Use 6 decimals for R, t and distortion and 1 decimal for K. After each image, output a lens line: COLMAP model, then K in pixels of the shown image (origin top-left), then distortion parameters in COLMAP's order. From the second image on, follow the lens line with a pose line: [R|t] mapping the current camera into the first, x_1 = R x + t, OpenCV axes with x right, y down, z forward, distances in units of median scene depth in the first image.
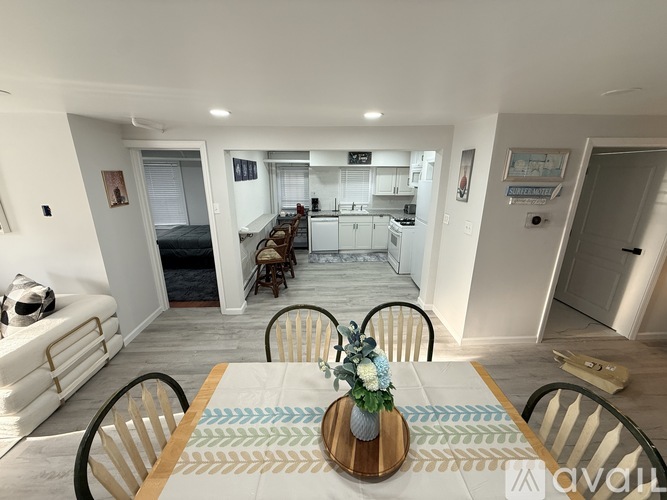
lens RADIAL K [[263.4, 0, 333.5], [0, 263.4, 250.0], [0, 0, 1]] dist [0.000190, -0.000252]
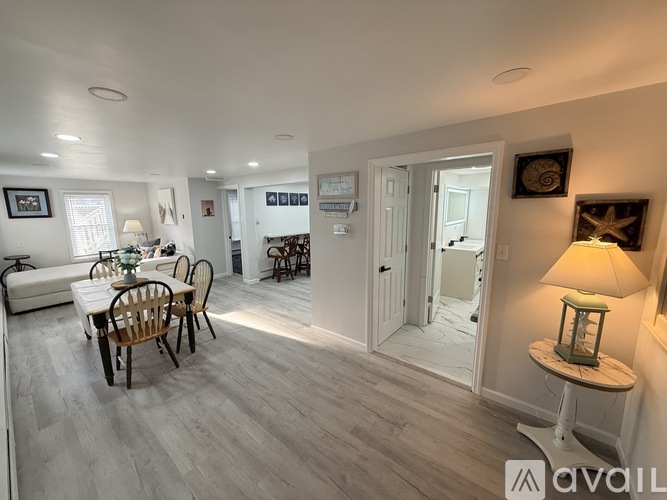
lens RADIAL K [[263.4, 0, 333.5], [0, 263.4, 250.0], [0, 0, 1]] dist [0.000190, -0.000252]
pose [[0.748661, 0.096339, -0.655916, 0.869525], [-0.174357, 0.983167, -0.054607, 0.026001], [0.639614, 0.155246, 0.752856, 0.051425]]
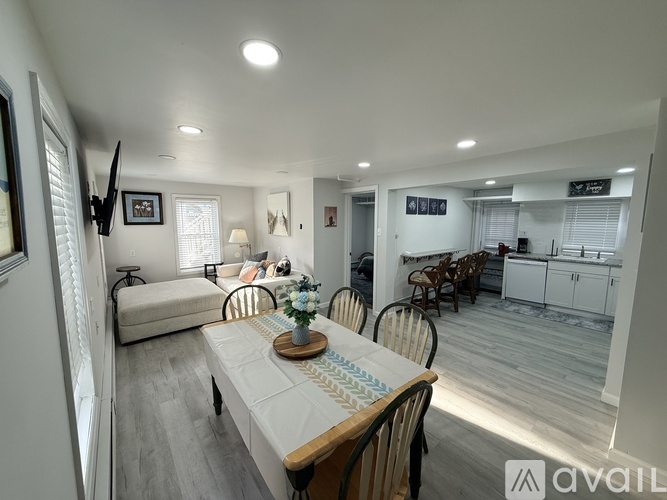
lens RADIAL K [[263.4, 0, 333.5], [0, 263.4, 250.0], [0, 0, 1]] dist [0.000190, -0.000252]
pose [[0.599199, 0.092997, -0.795180, 0.351169], [-0.226509, 0.972342, -0.056967, 0.043731], [0.767889, 0.214251, 0.603691, 0.016019]]
